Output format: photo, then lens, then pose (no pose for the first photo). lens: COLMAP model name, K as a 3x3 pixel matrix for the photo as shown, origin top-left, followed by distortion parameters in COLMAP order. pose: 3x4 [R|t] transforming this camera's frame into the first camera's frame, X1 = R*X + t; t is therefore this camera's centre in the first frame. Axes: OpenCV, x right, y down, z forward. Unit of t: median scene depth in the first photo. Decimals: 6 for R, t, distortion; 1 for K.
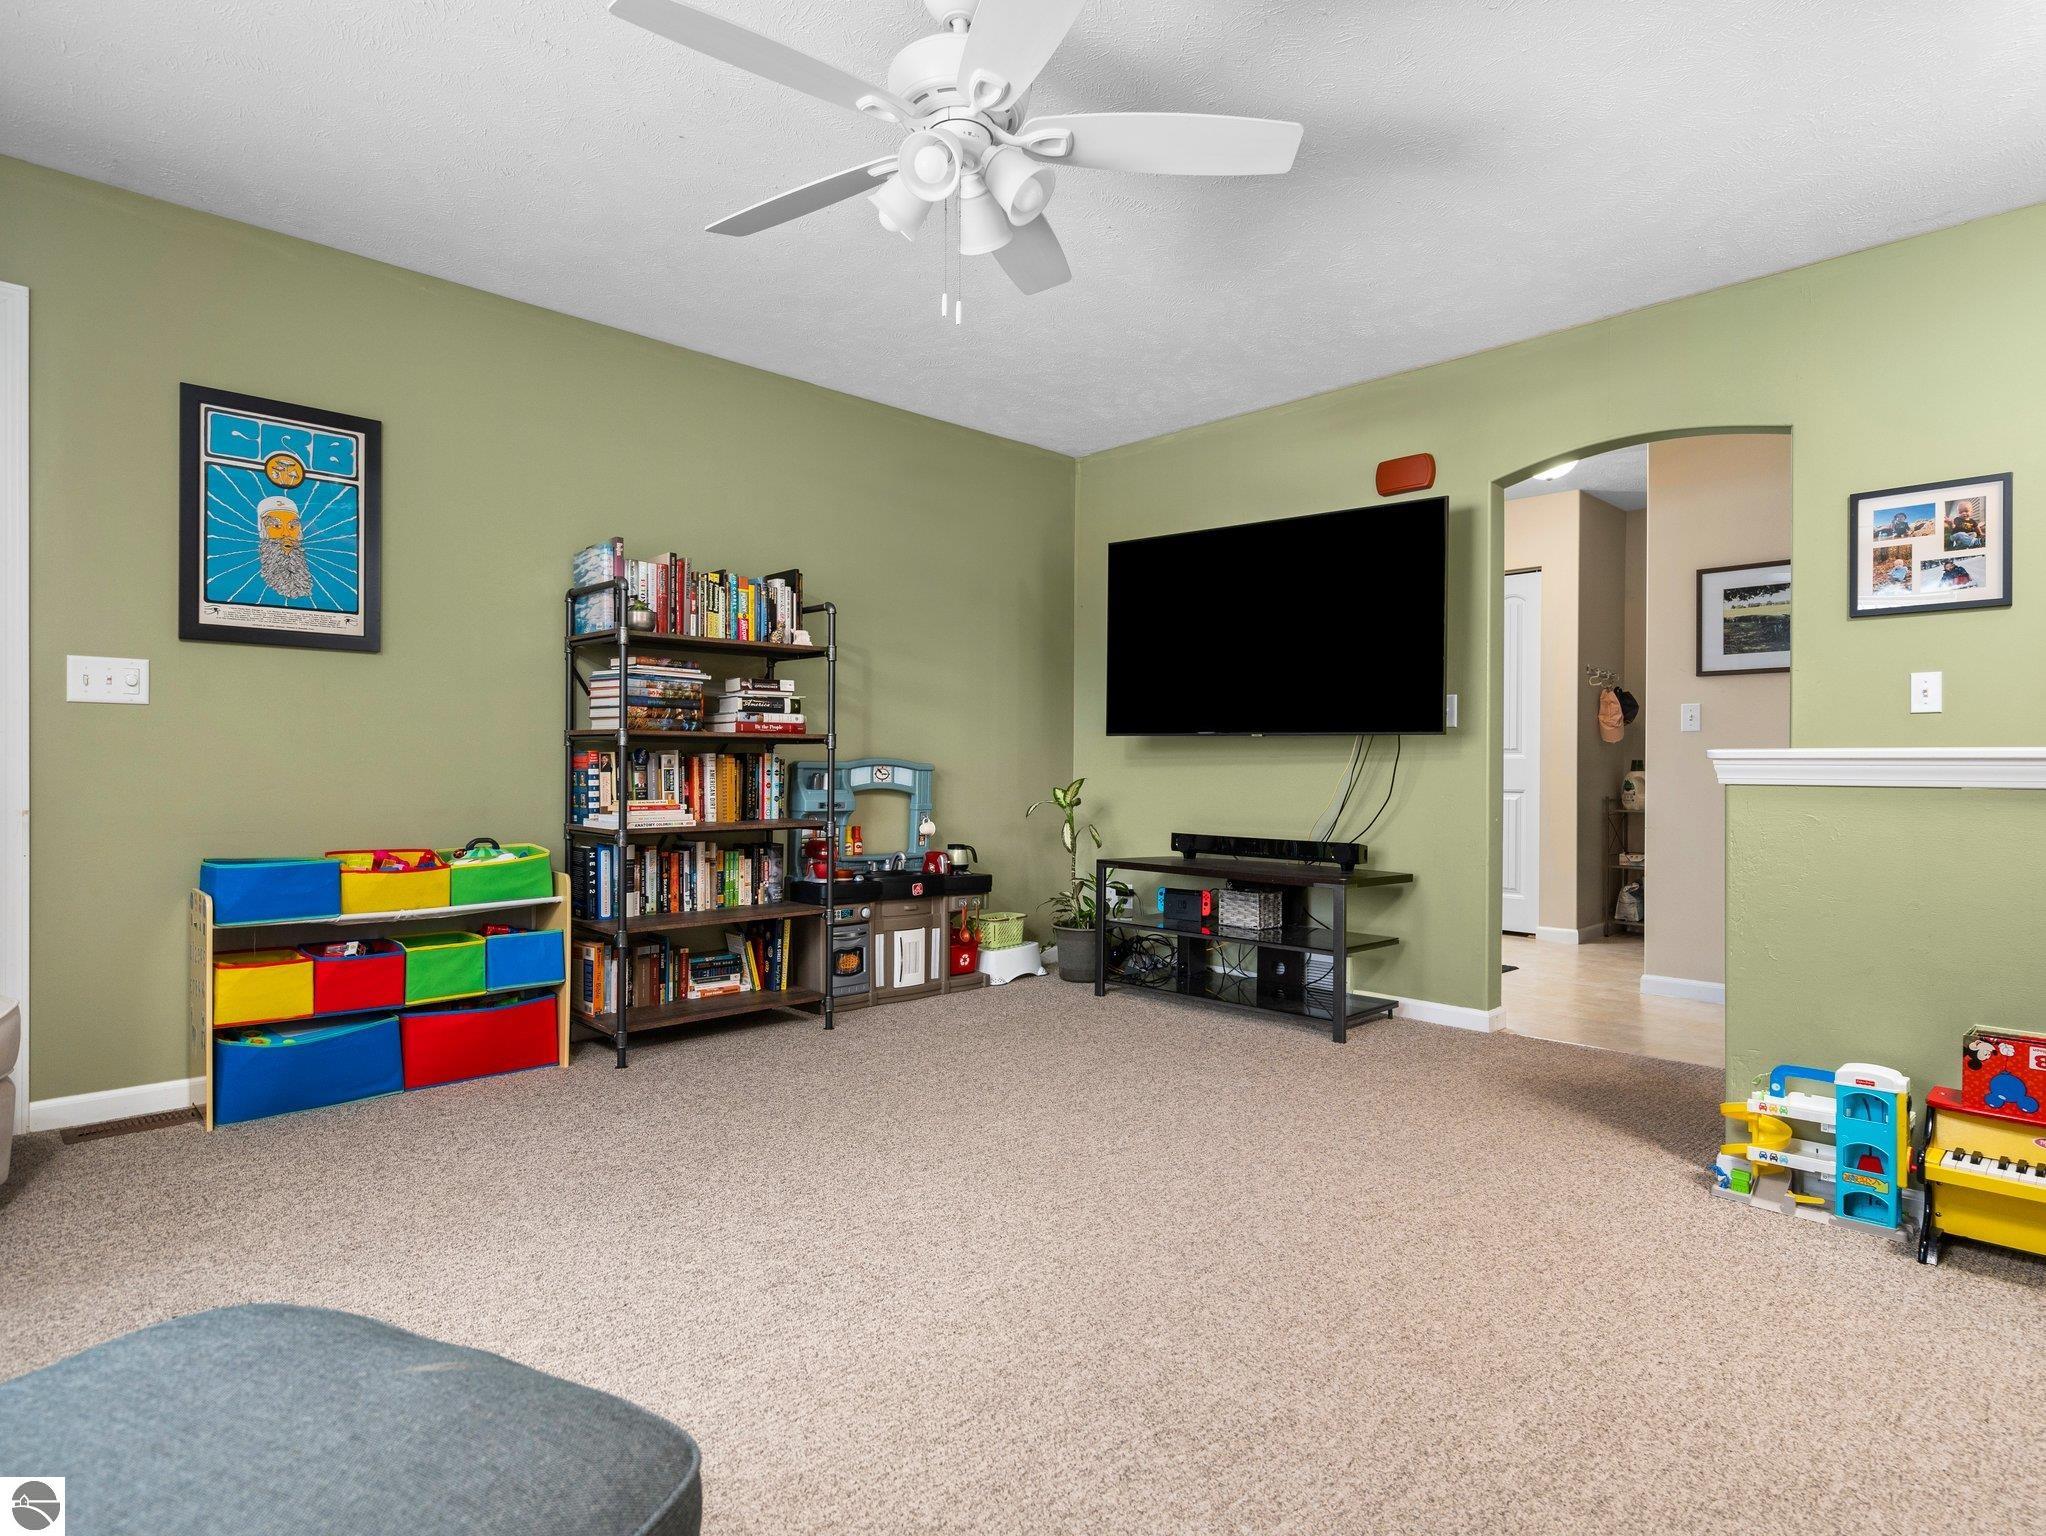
lens RADIAL K [[1093.4, 0, 1027.2], [0, 1093.4, 769.3], [0, 0, 1]] dist [-0.001690, 0.000352]
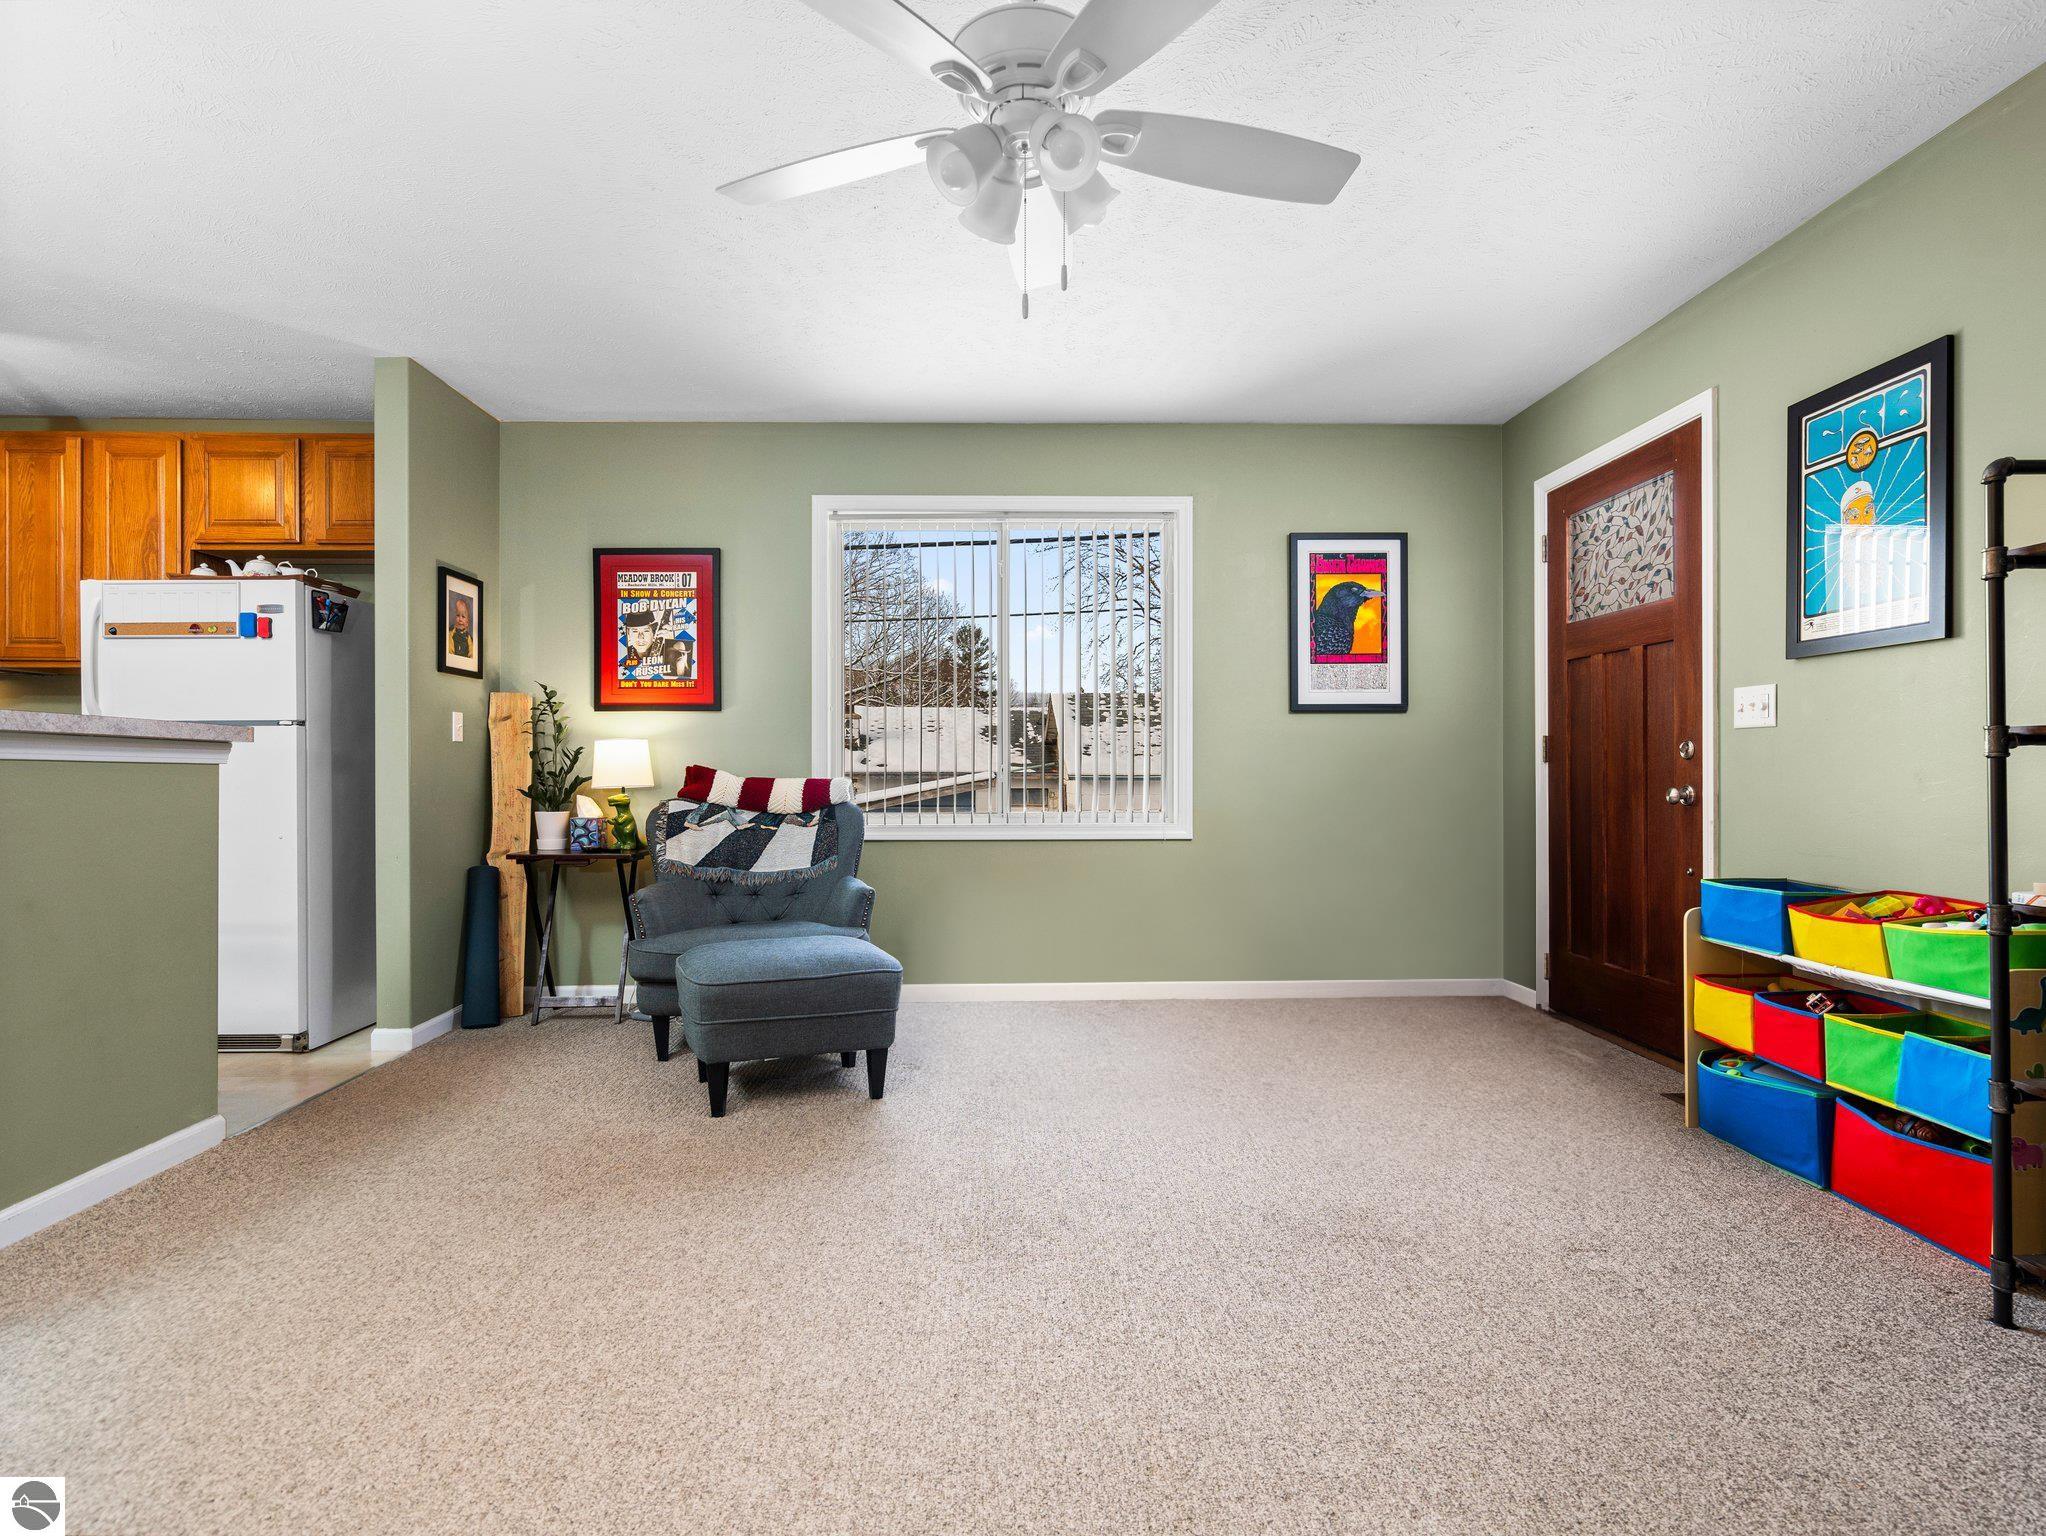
lens RADIAL K [[1093.4, 0, 1027.2], [0, 1093.4, 769.3], [0, 0, 1]] dist [-0.001690, 0.000352]
pose [[-0.662114, -0.004023, -0.749393, 0.354541], [-0.003630, 0.999991, -0.002161, -0.010529], [0.749395, 0.001289, -0.662122, 0.902738]]
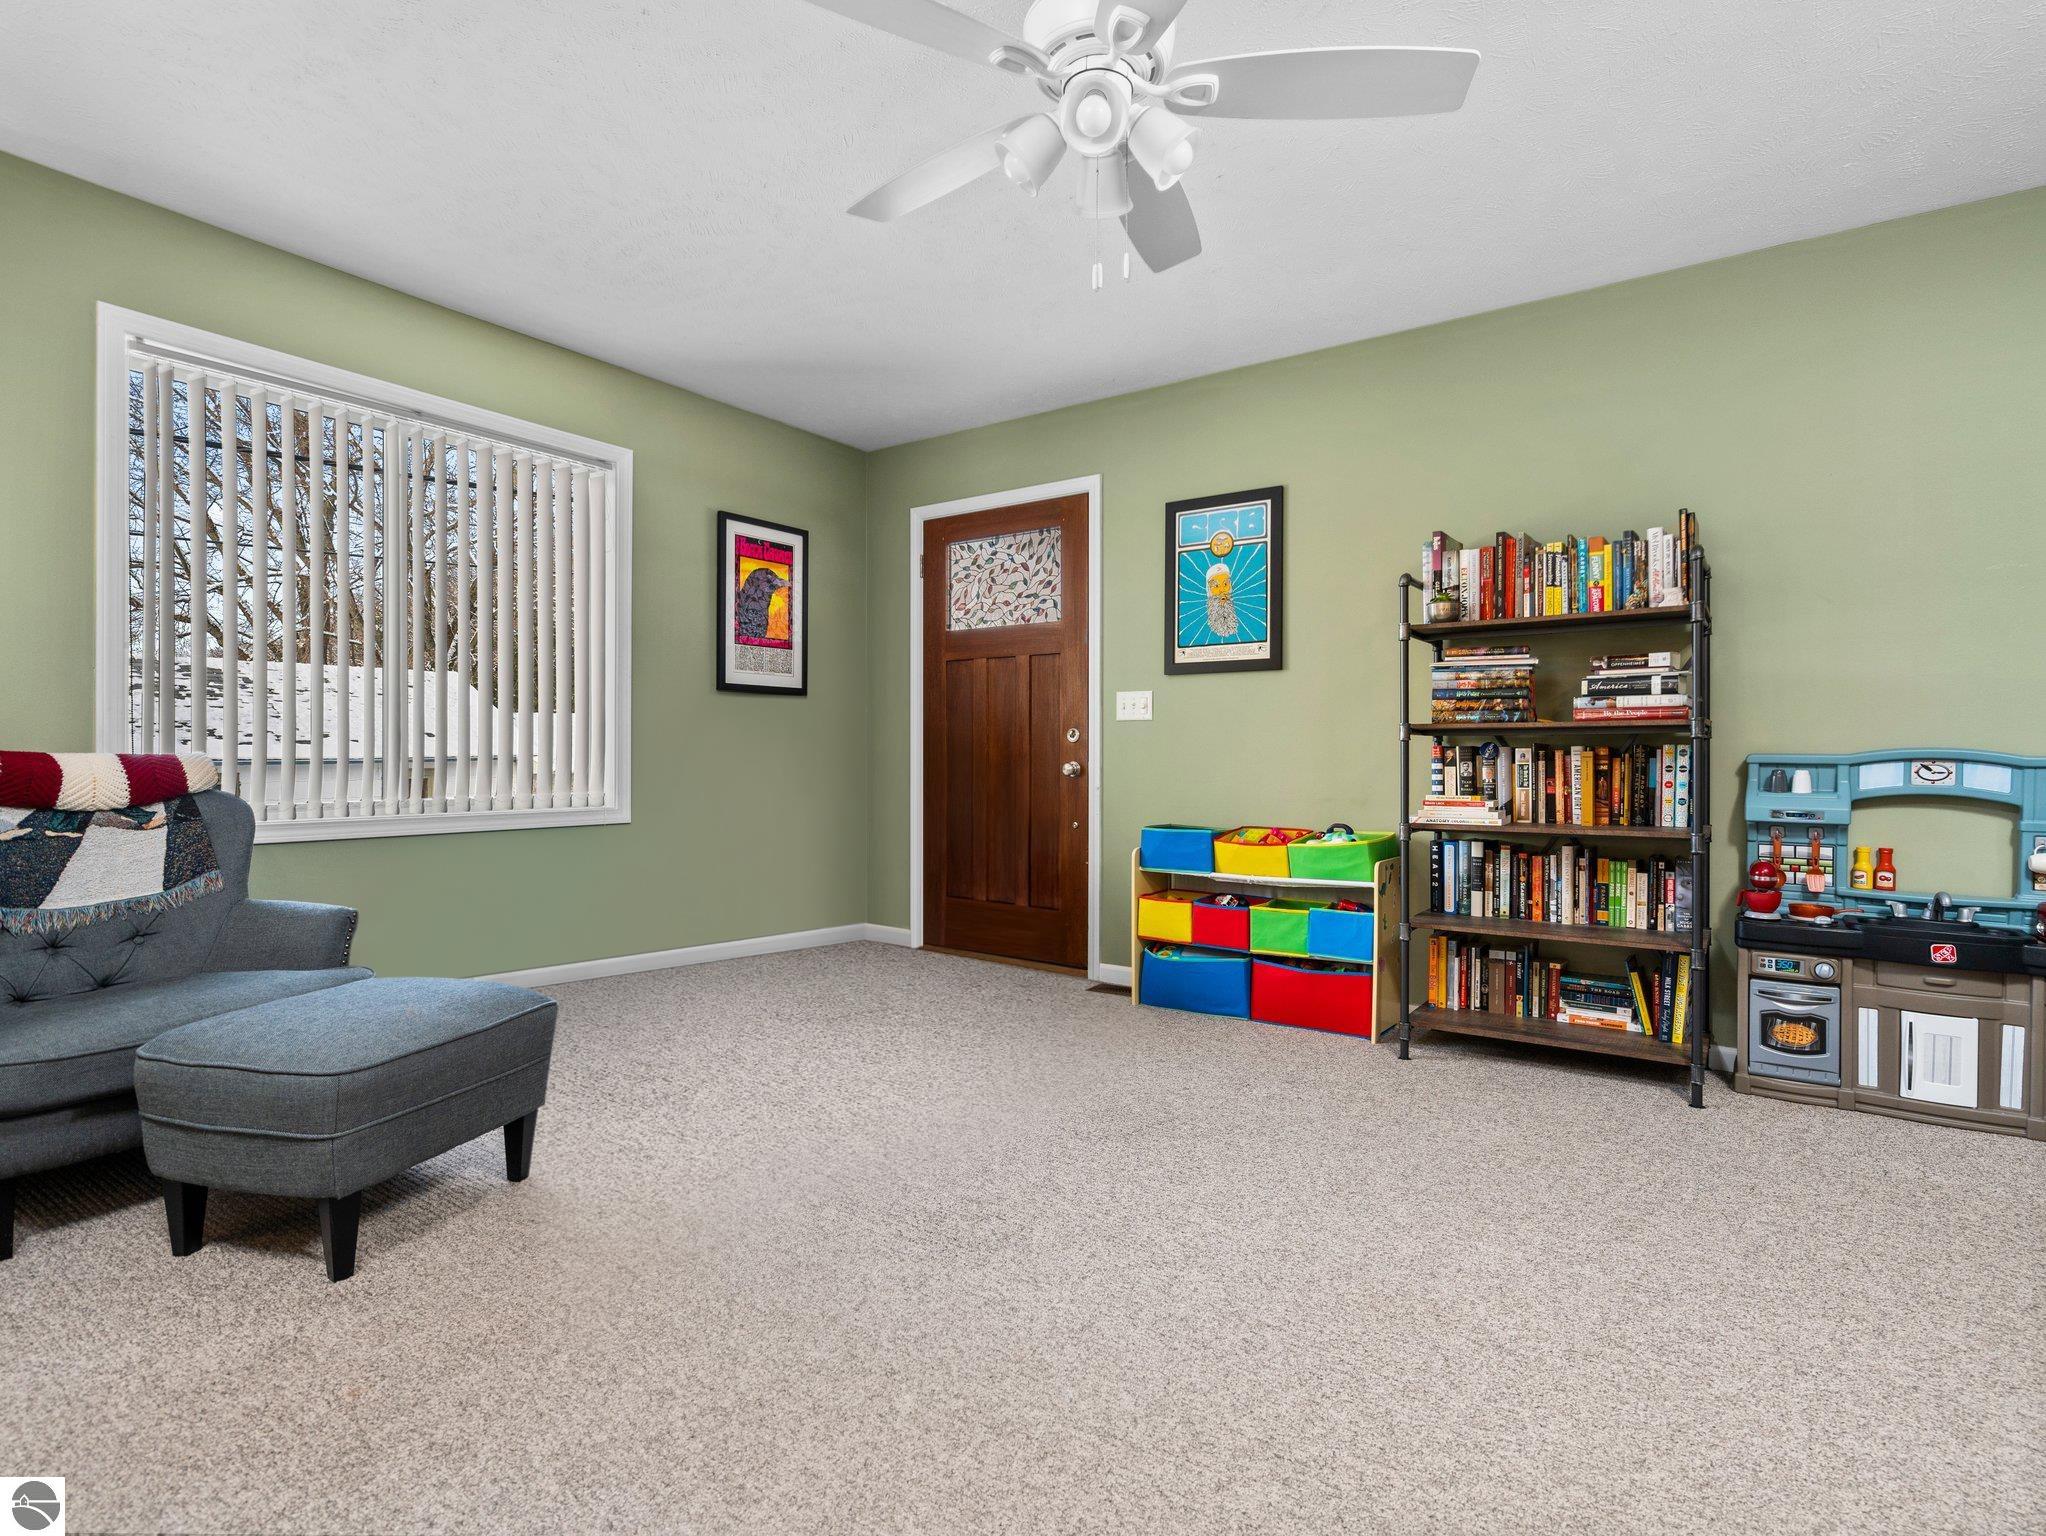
lens RADIAL K [[1035.5, 0, 1054.3], [0, 1035.5, 760.0], [0, 0, 1]] dist [-0.000263, 0.000258]
pose [[0.220519, -0.002005, -0.975381, 0.446624], [-0.004419, 0.999986, -0.003055, 0.000894], [0.975373, 0.004984, 0.220507, 0.428720]]
